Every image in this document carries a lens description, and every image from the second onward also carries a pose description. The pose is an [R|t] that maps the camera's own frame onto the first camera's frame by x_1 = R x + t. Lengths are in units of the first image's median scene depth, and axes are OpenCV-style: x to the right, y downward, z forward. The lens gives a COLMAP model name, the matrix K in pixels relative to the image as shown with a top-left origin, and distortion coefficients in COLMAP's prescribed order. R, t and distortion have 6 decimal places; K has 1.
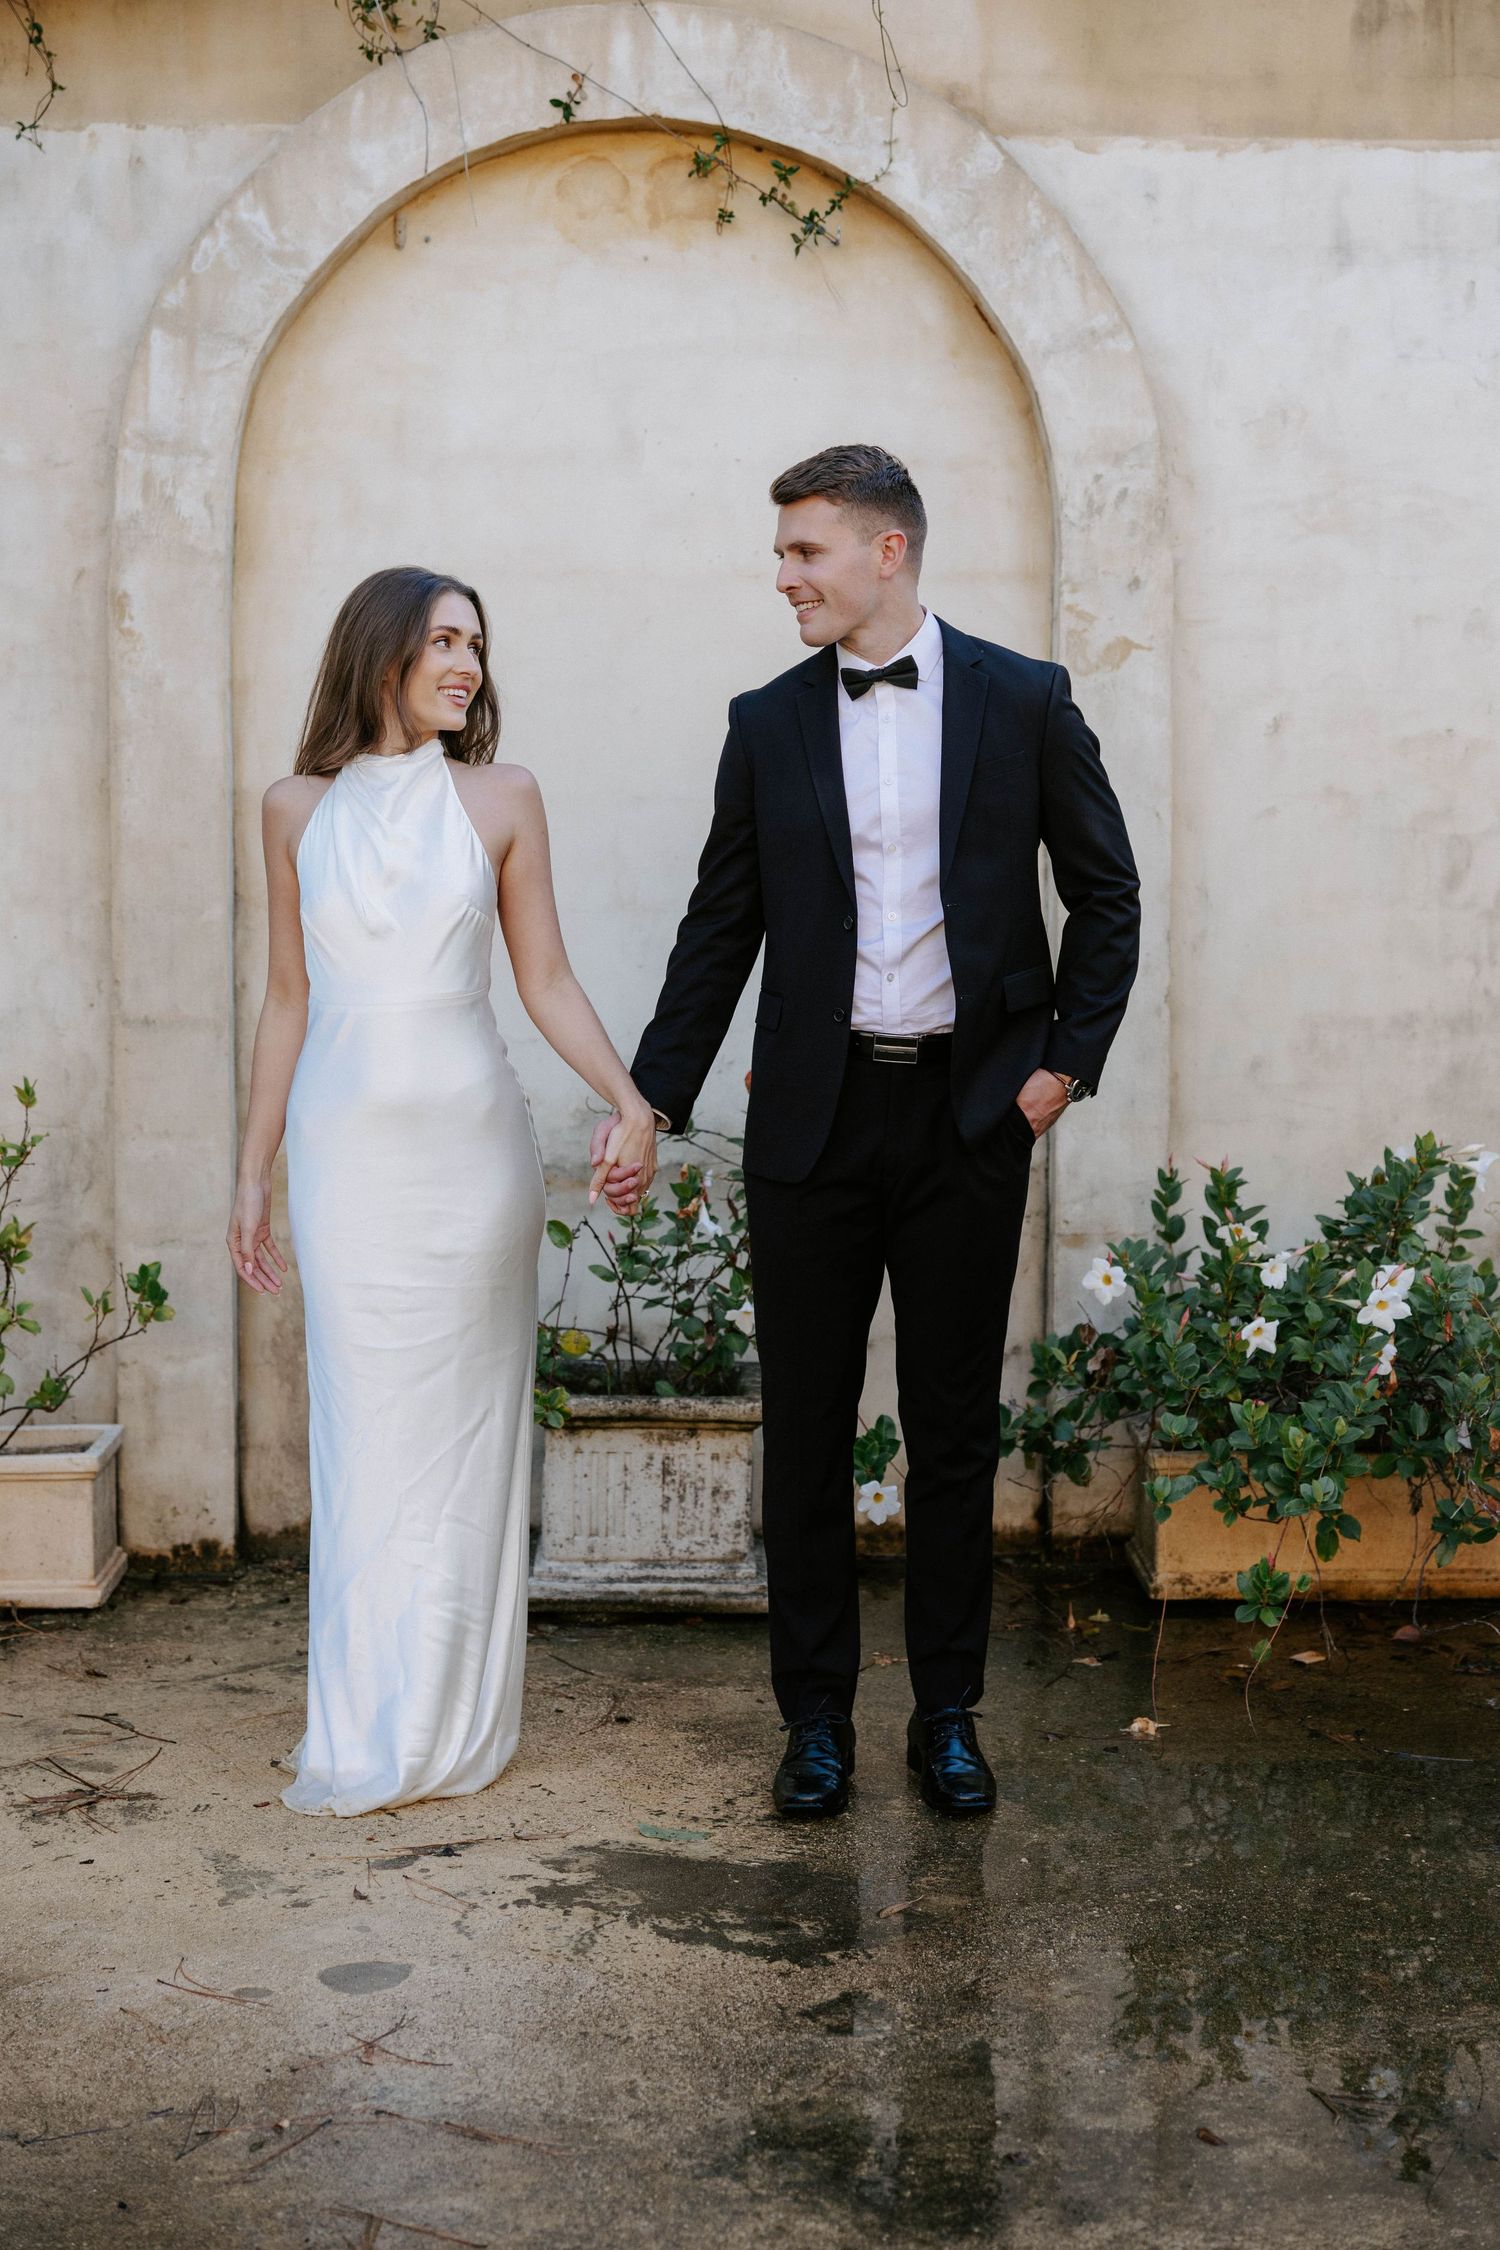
lens RADIAL K [[3552.4, 0, 766.3], [0, 3552.4, 1116.5], [0, 0, 1]] dist [0.044881, 0.000000]
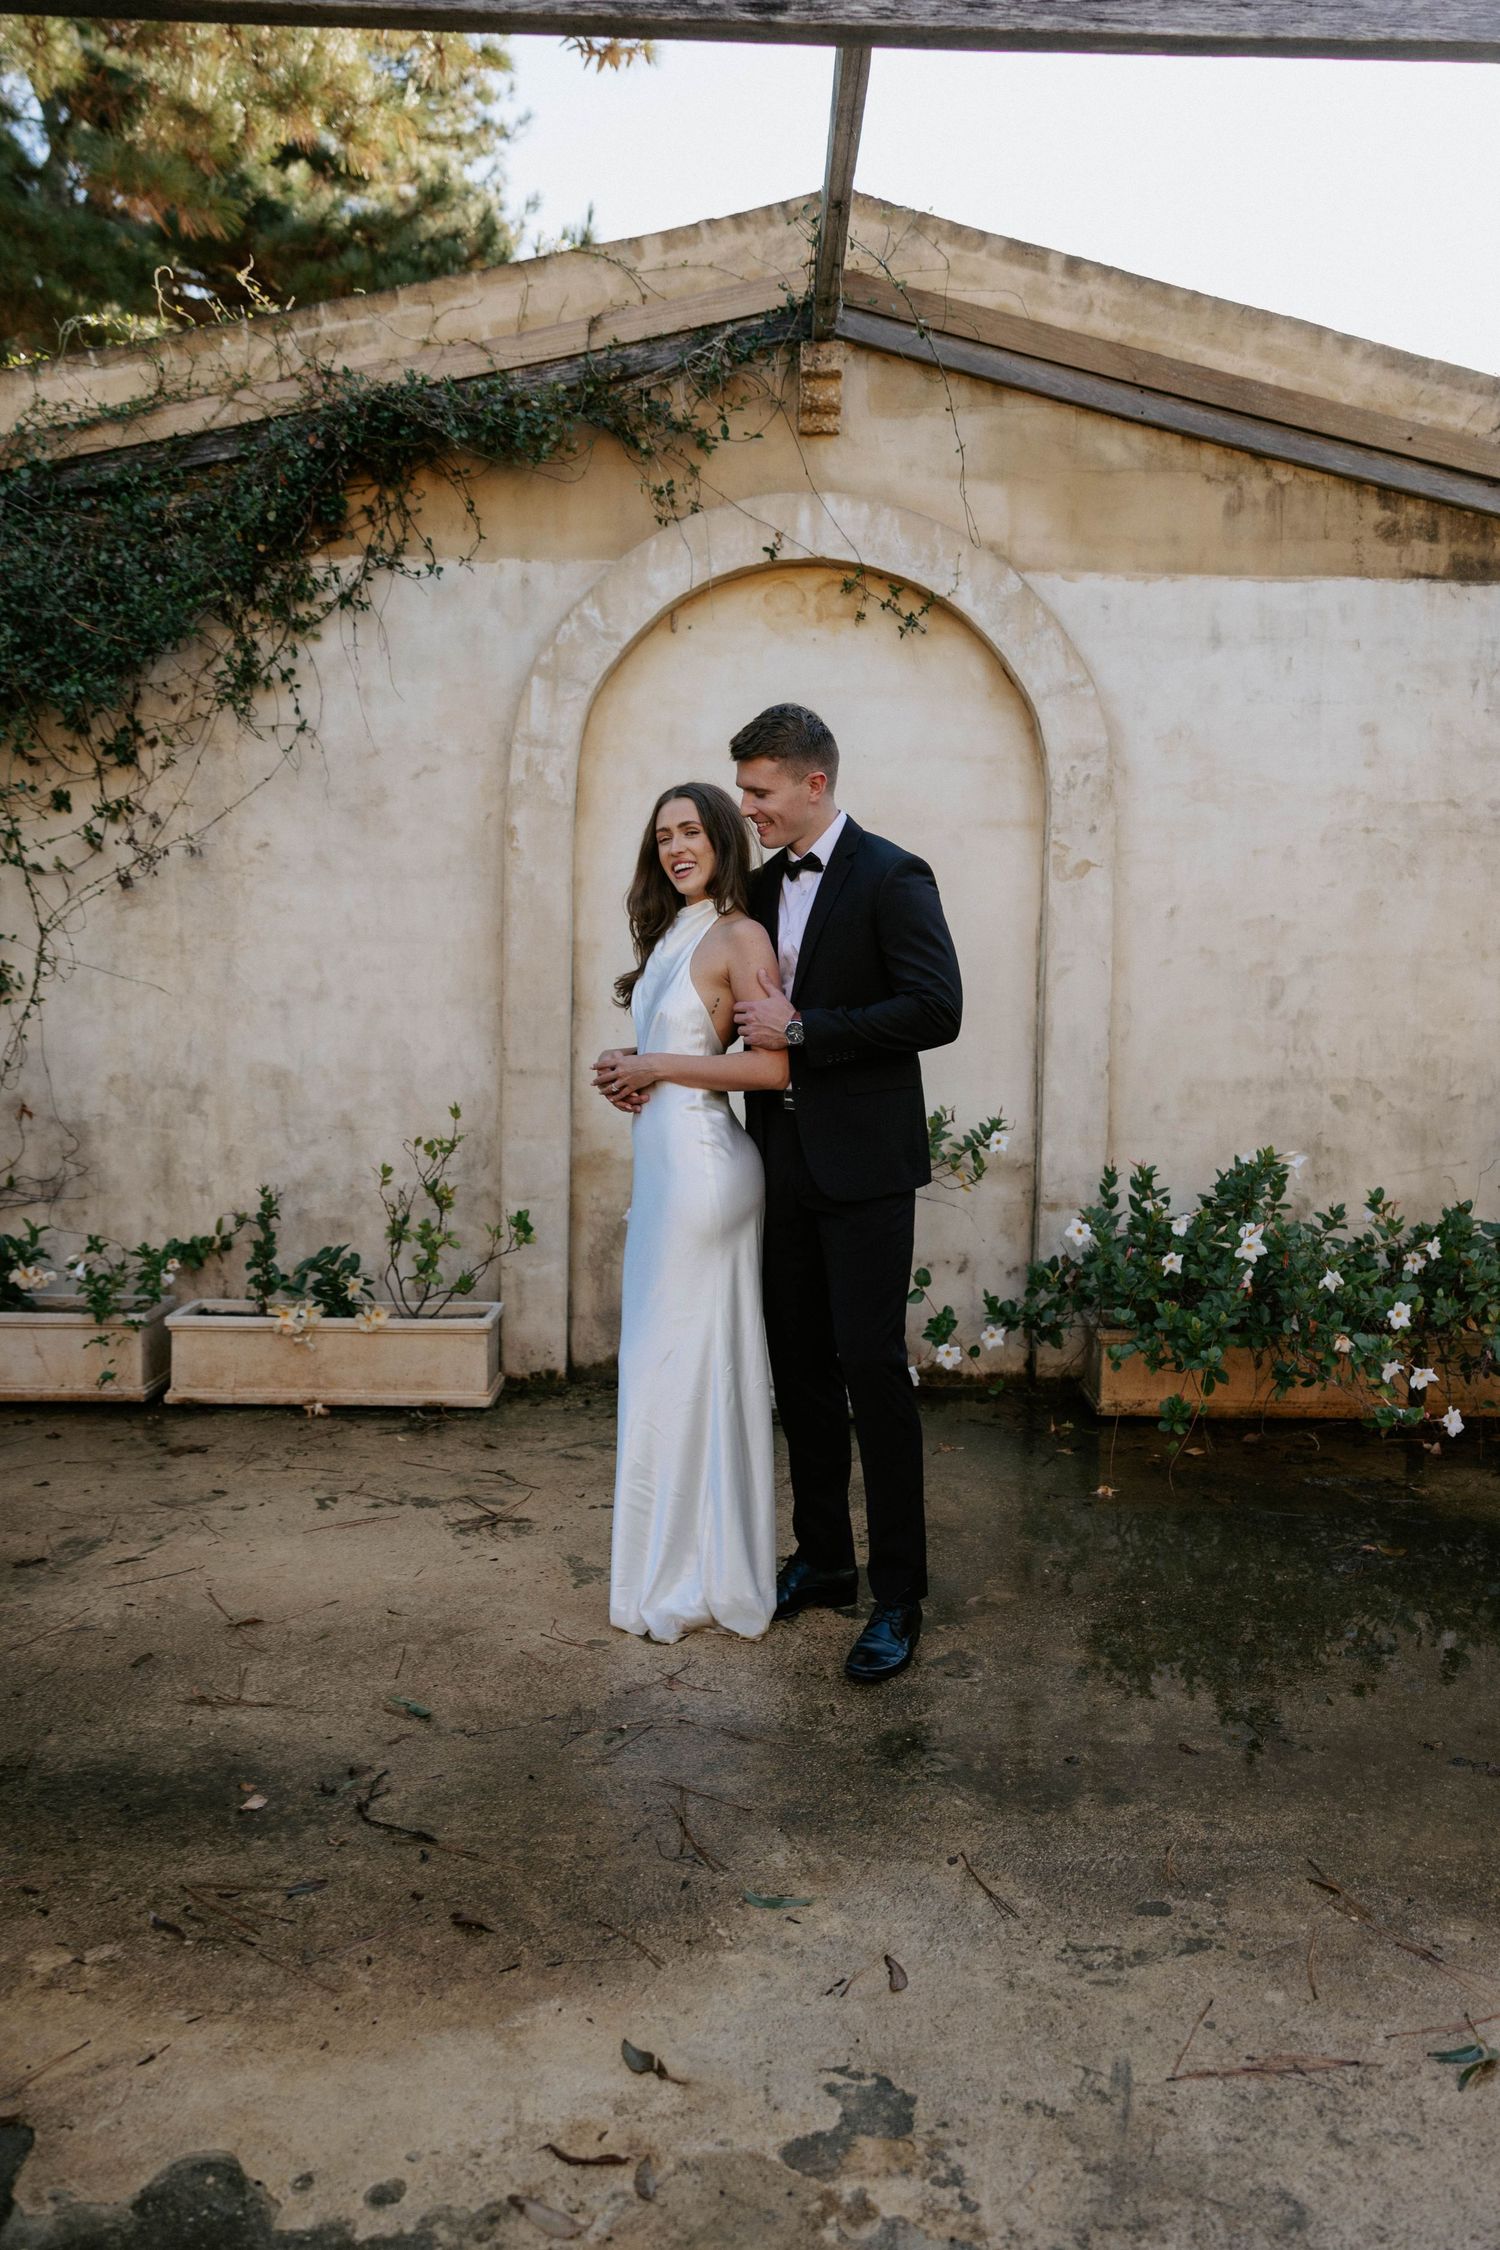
lens RADIAL K [[1944.5, 0, 785.8], [0, 1944.5, 1112.8], [0, 0, 1]] dist [0.054367, -0.019824]
pose [[0.999647, 0.016423, -0.020880, -0.024545], [-0.016714, 0.999764, -0.013848, 0.004579], [0.020648, 0.014192, 0.999686, 0.047972]]
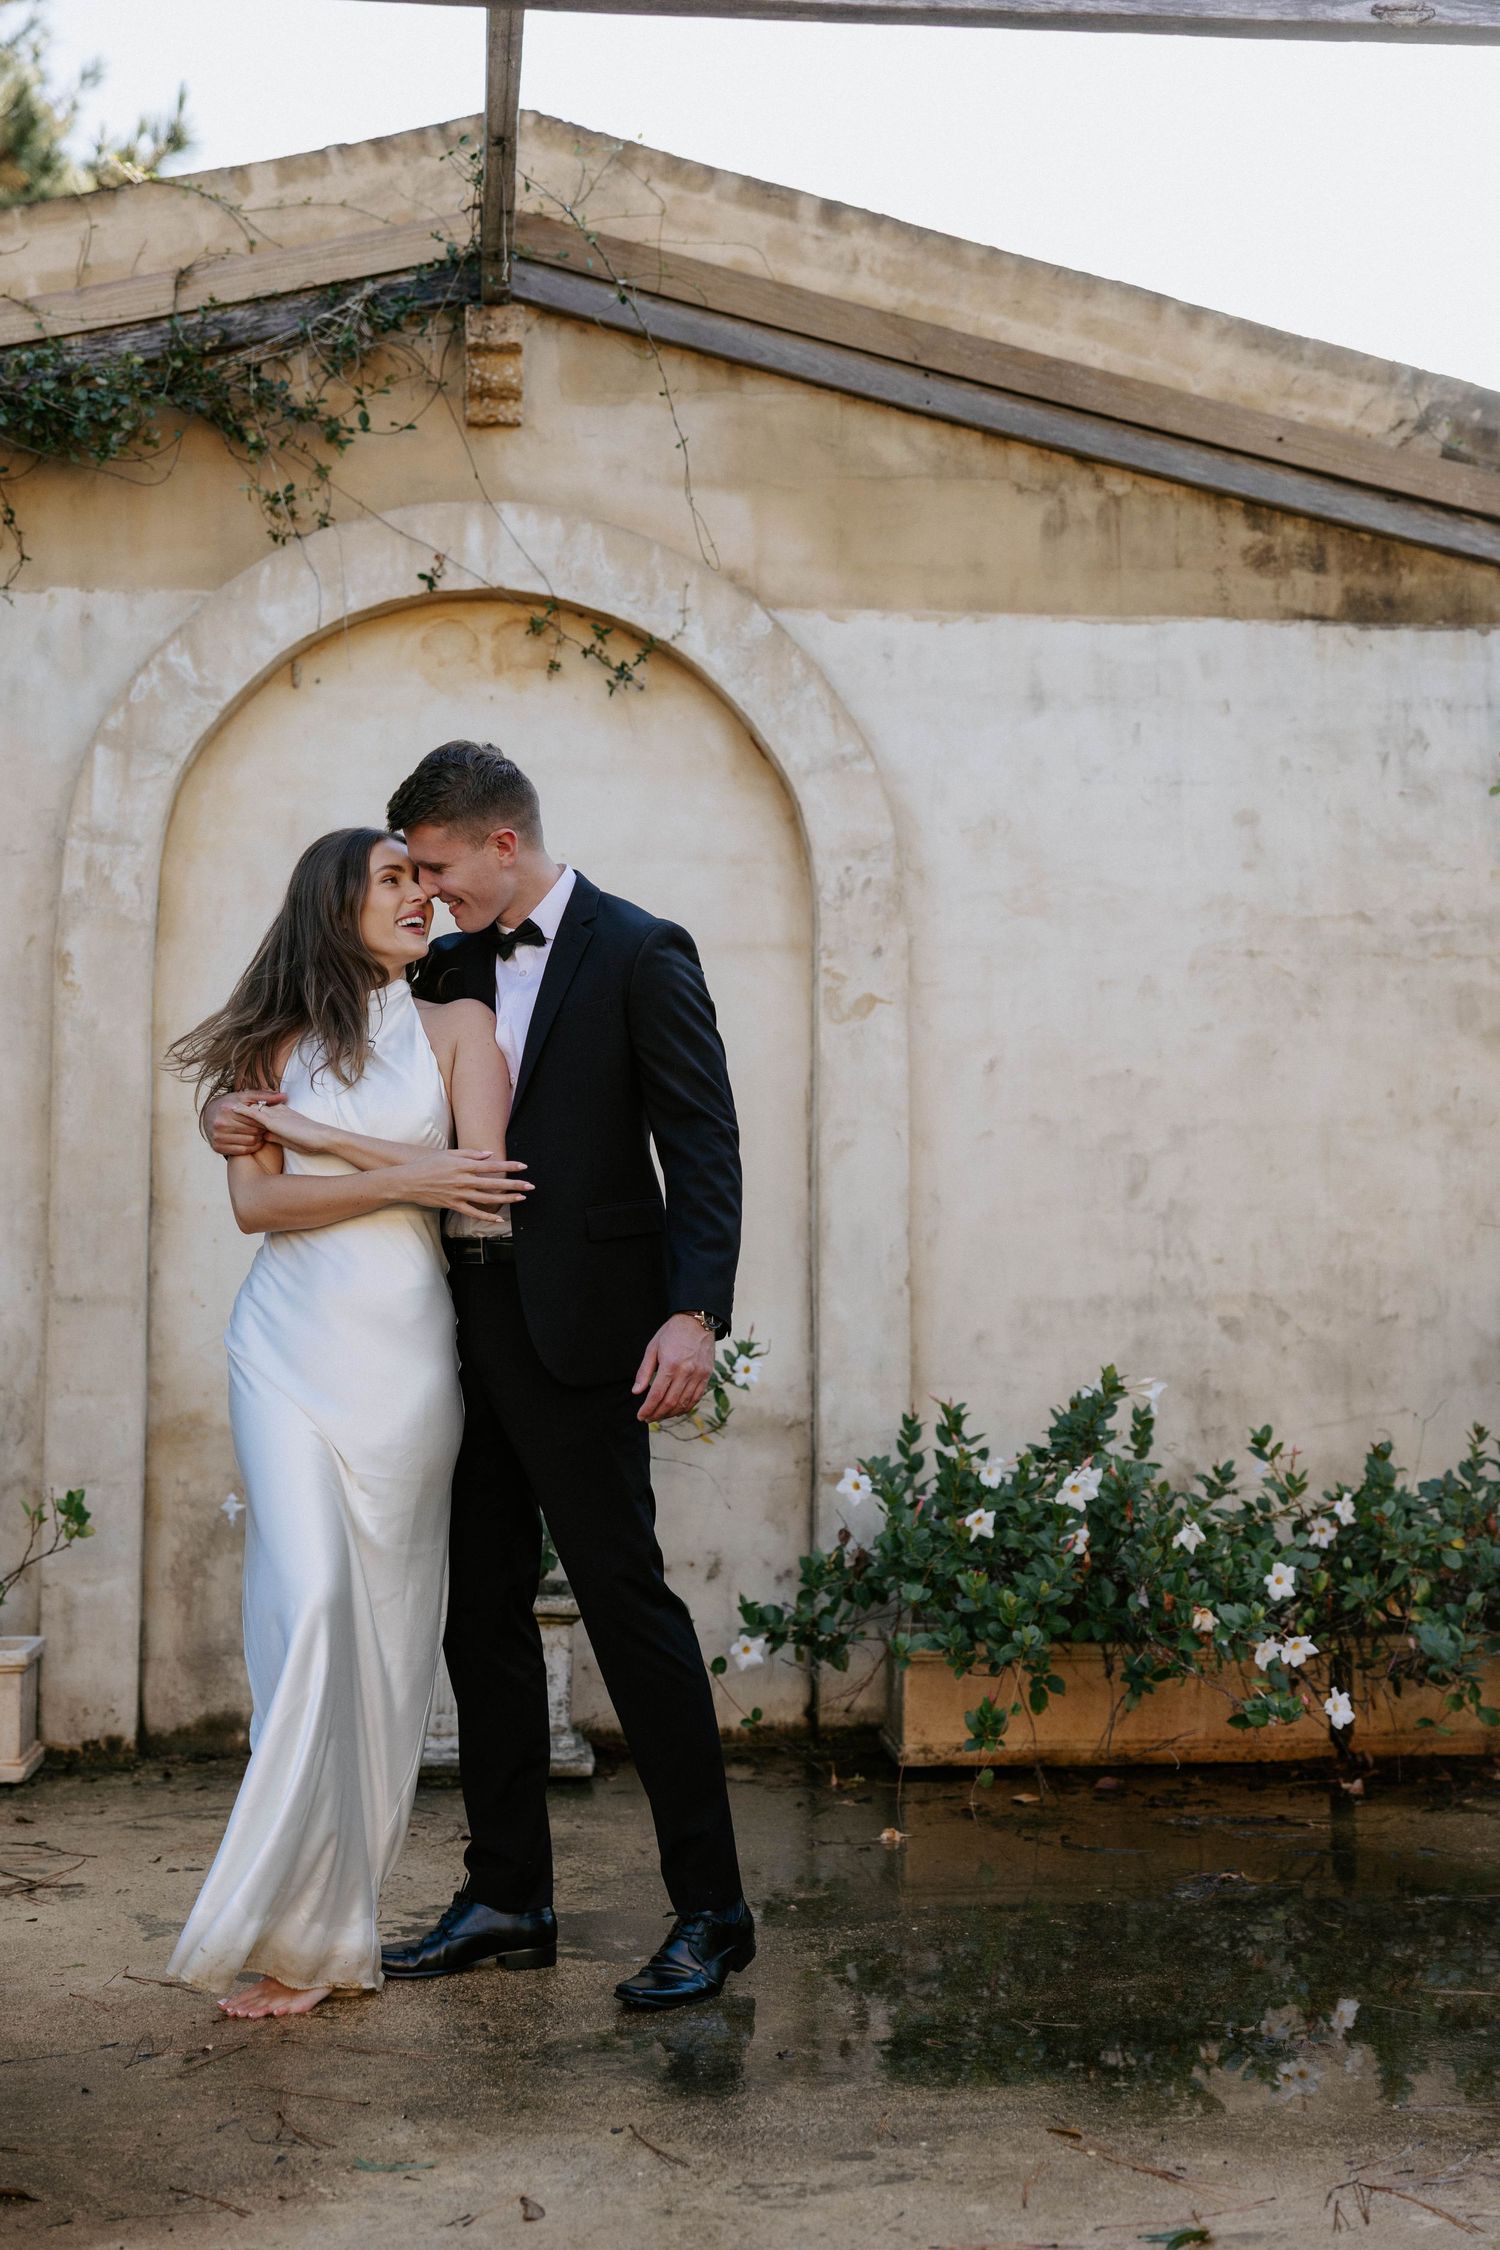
lens RADIAL K [[3140.4, 0, 742.7], [0, 3140.4, 1086.3], [0, 0, 1]] dist [0.110865, 0.000000]
pose [[0.998543, 0.004151, 0.053805, -0.004263], [0.003508, 0.989936, -0.141476, 0.055917], [-0.053850, 0.141458, 0.988478, -0.094865]]
